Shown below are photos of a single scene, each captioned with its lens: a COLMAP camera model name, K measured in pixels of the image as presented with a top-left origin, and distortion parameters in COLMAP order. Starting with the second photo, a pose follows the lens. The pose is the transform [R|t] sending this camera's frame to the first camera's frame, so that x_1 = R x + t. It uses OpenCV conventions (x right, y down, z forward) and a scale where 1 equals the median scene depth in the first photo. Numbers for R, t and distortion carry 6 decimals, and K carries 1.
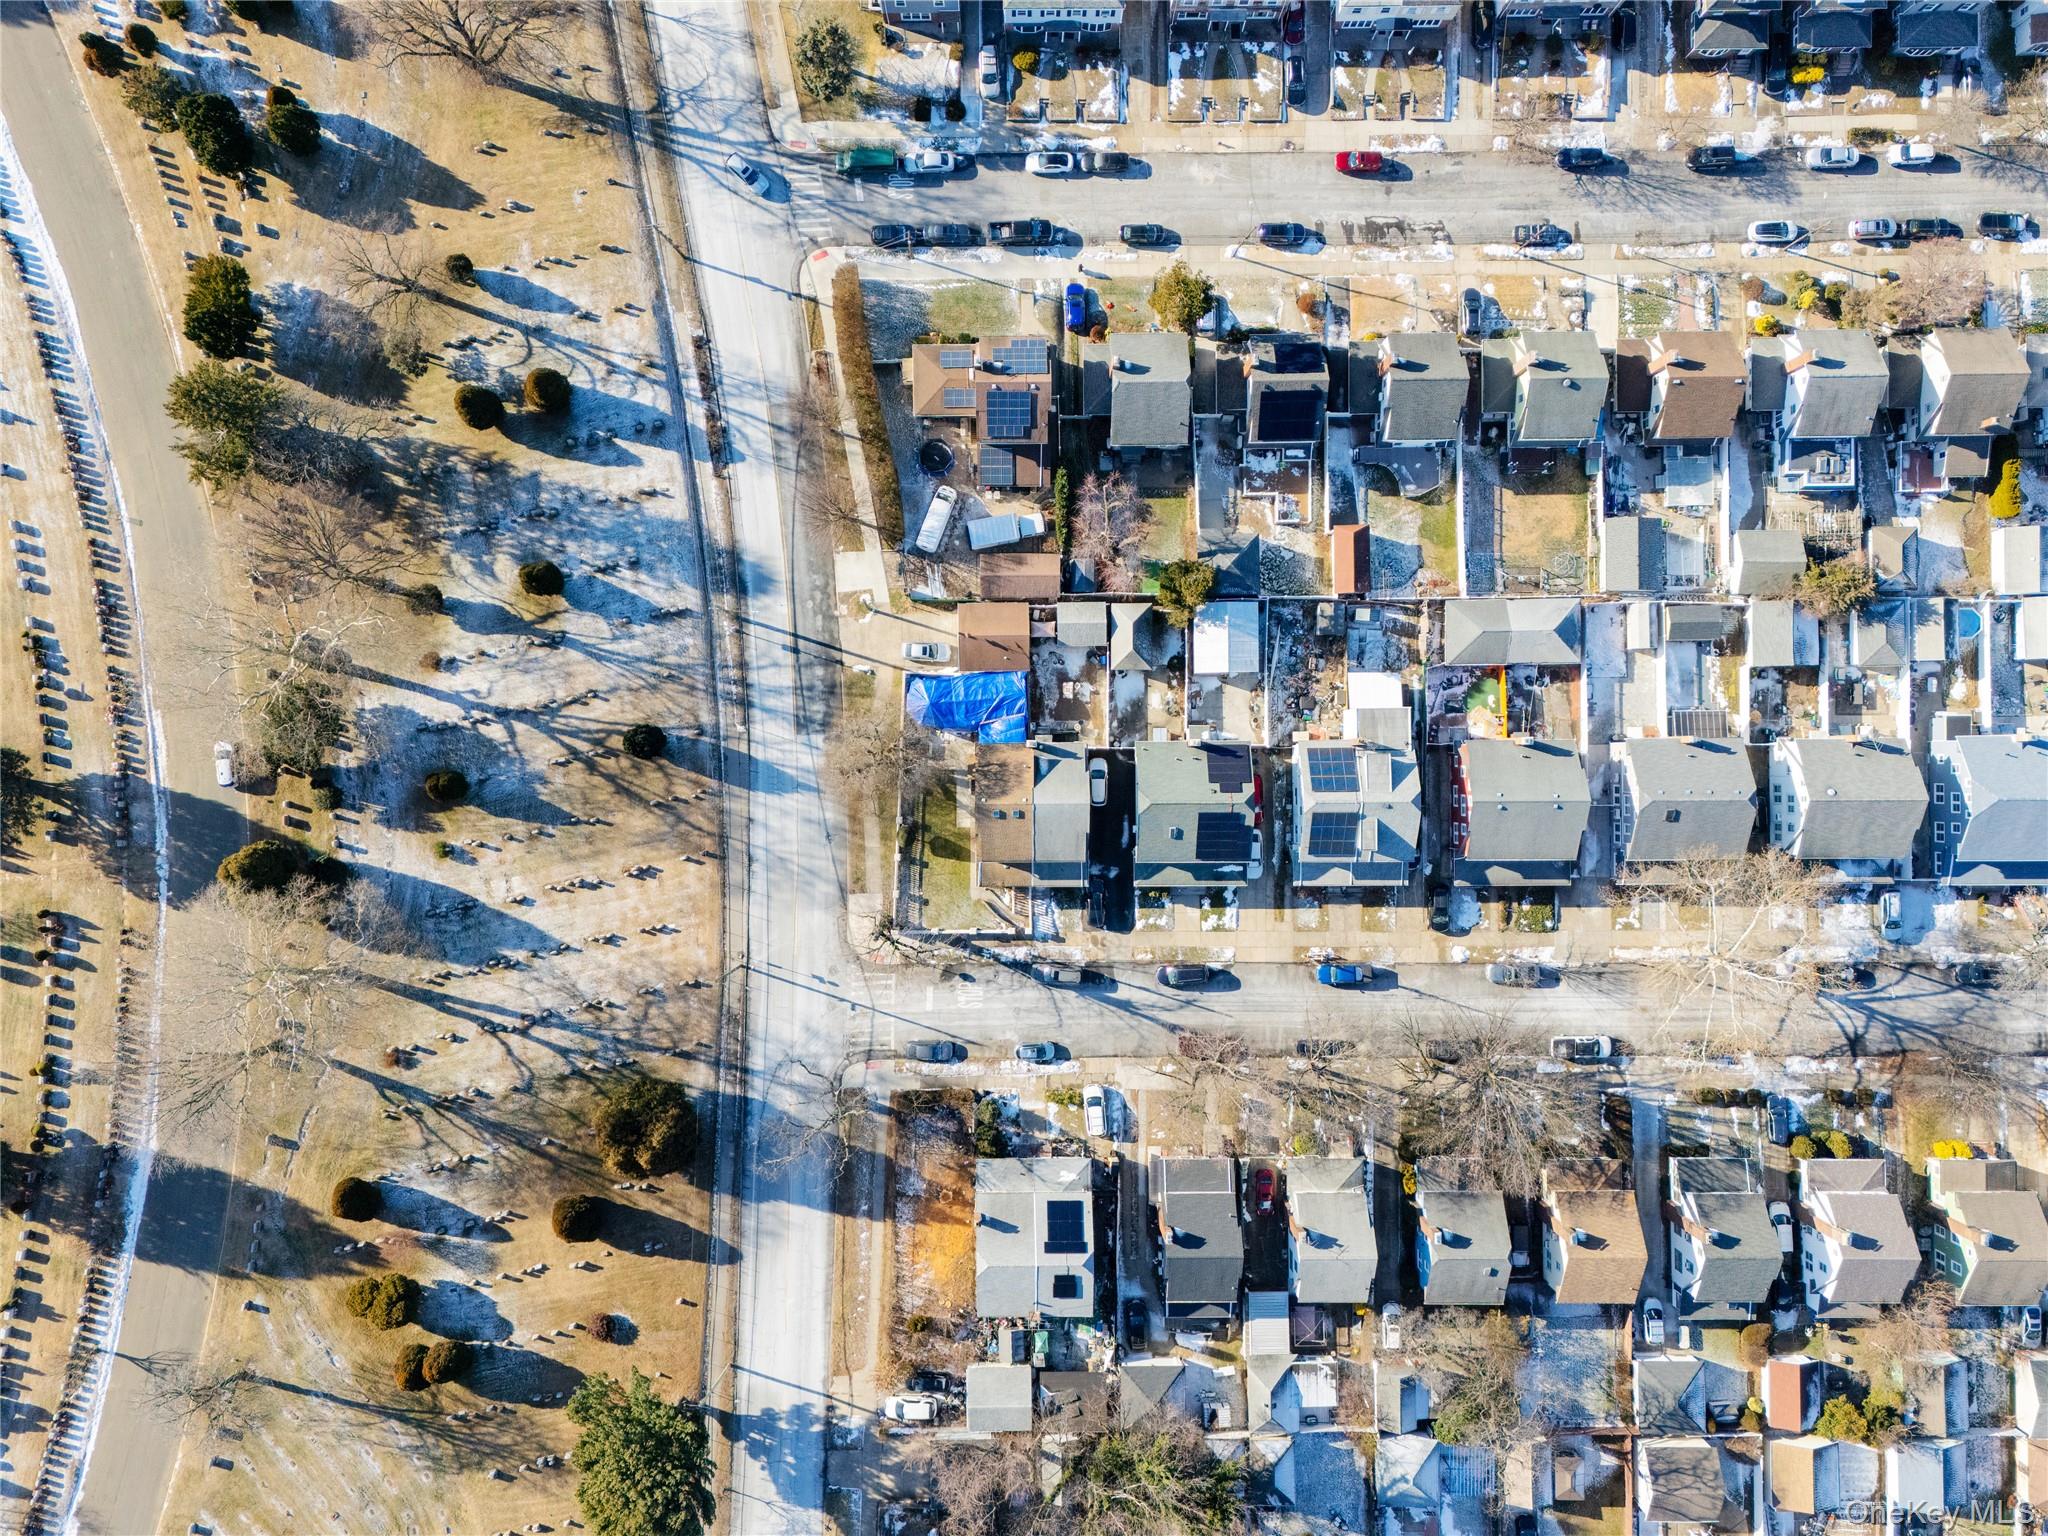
lens RADIAL K [[1508.2, 0, 1024.6], [0, 1508.2, 757.7], [0, 0, 1]] dist [0.040732, -0.006051]
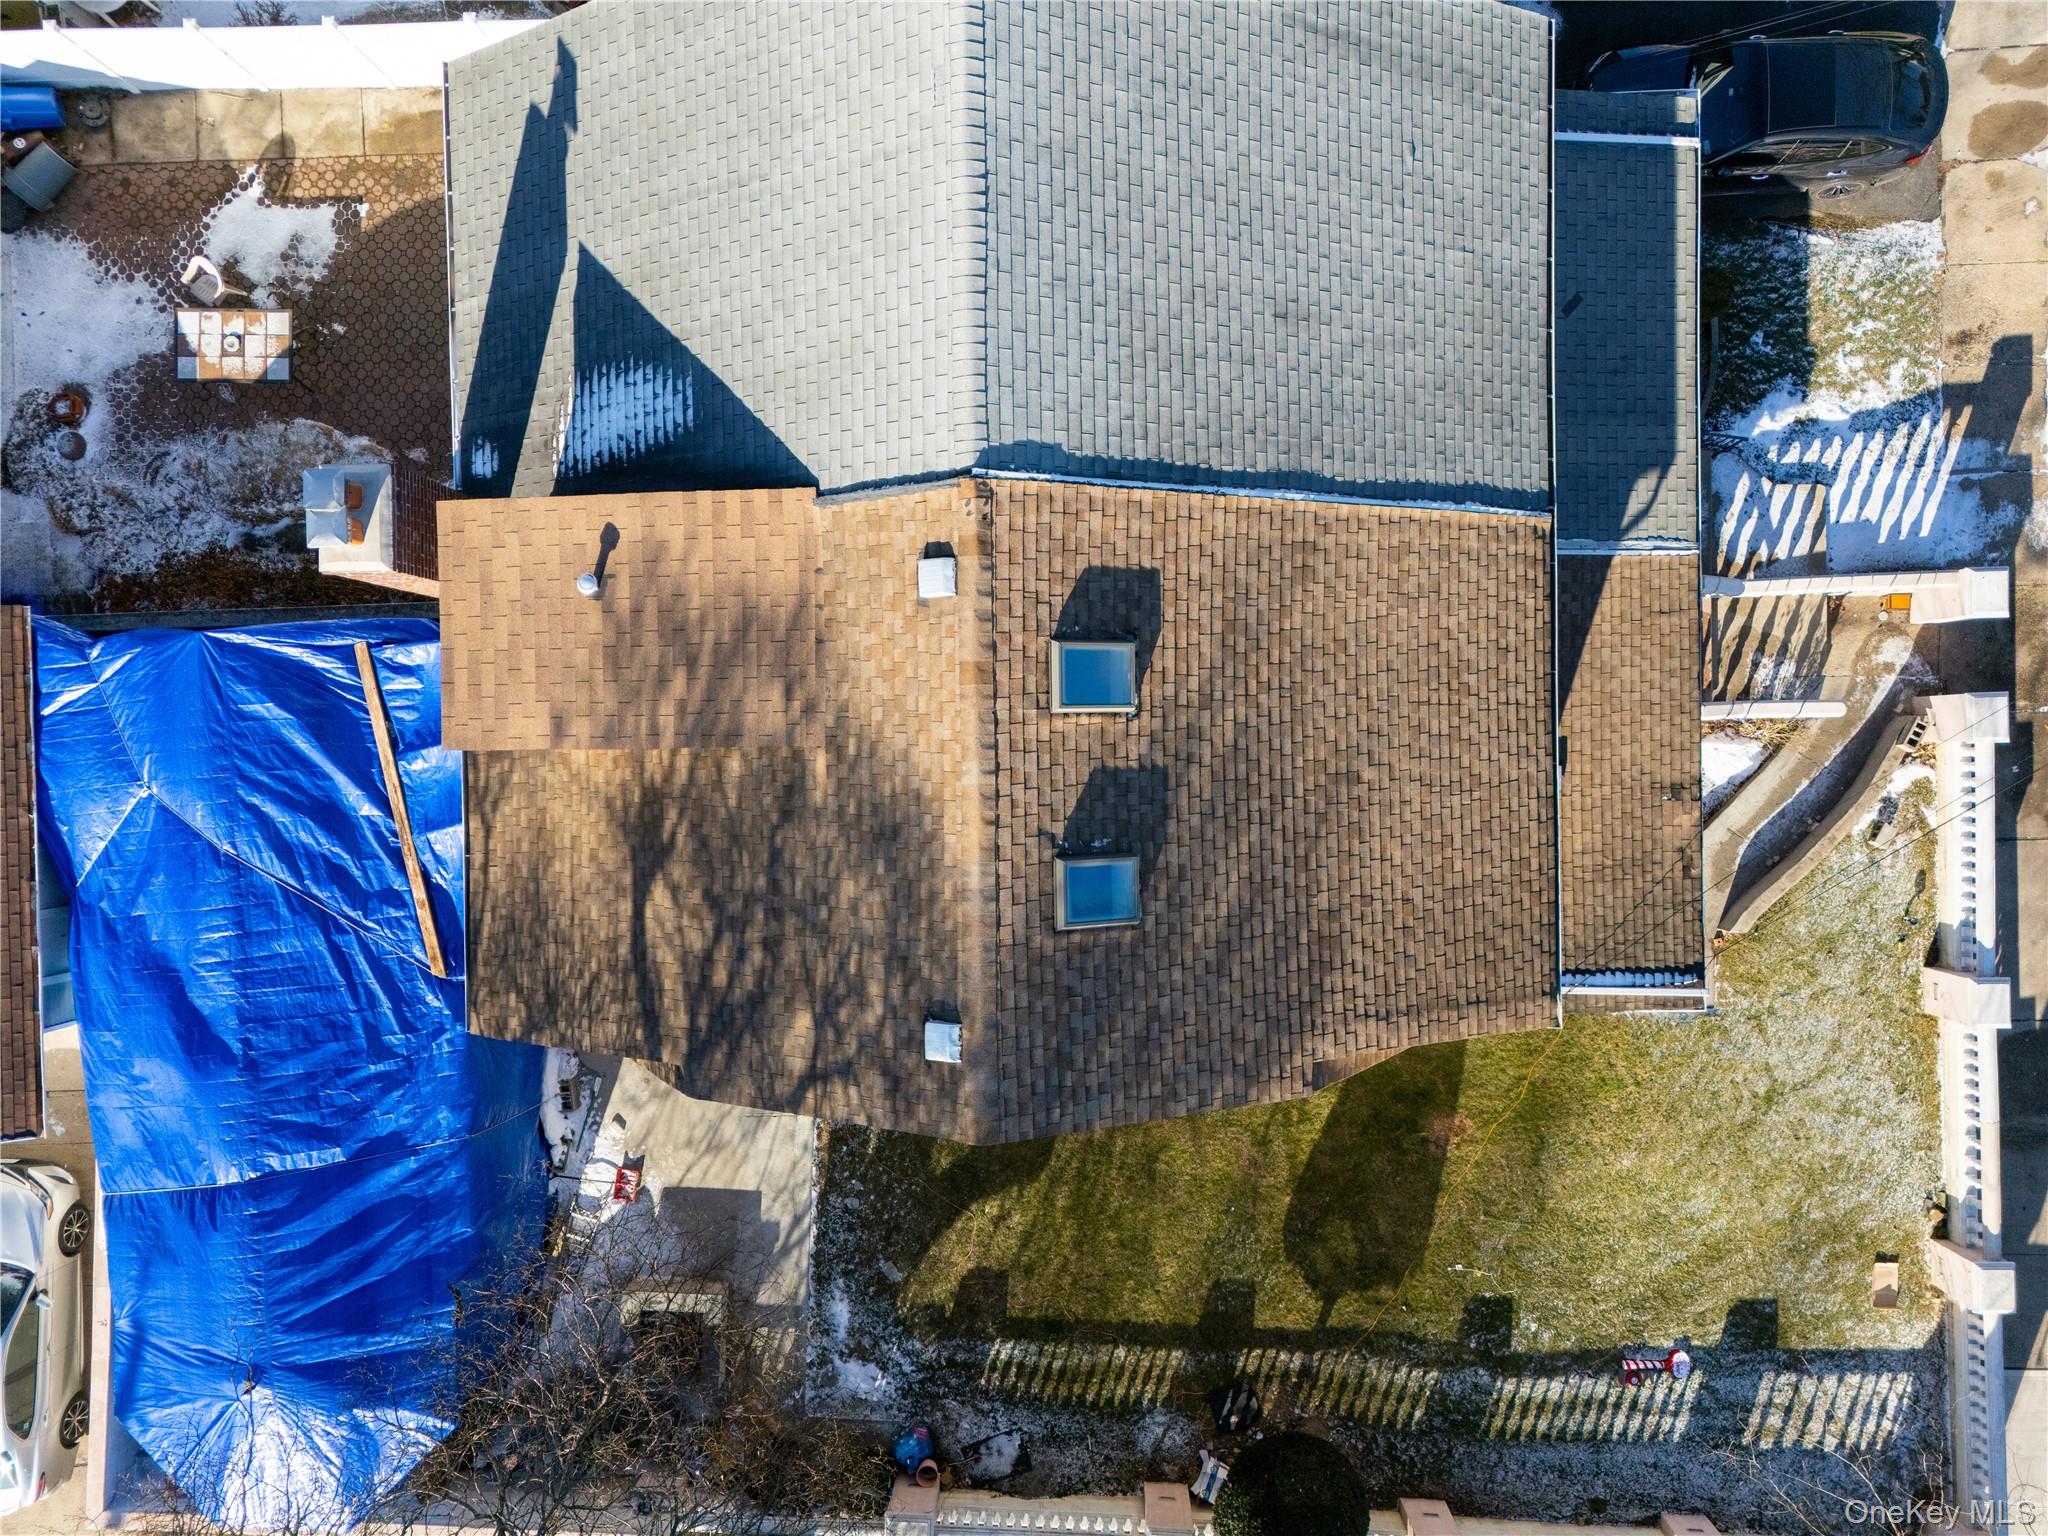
lens RADIAL K [[1508.2, 0, 1024.6], [0, 1508.2, 757.7], [0, 0, 1]] dist [0.040732, -0.006051]
pose [[-0.013136, -0.999786, -0.015964, -0.008796], [0.999193, -0.012518, -0.038175, 0.034060], [0.037967, -0.016452, 0.999144, 0.857187]]
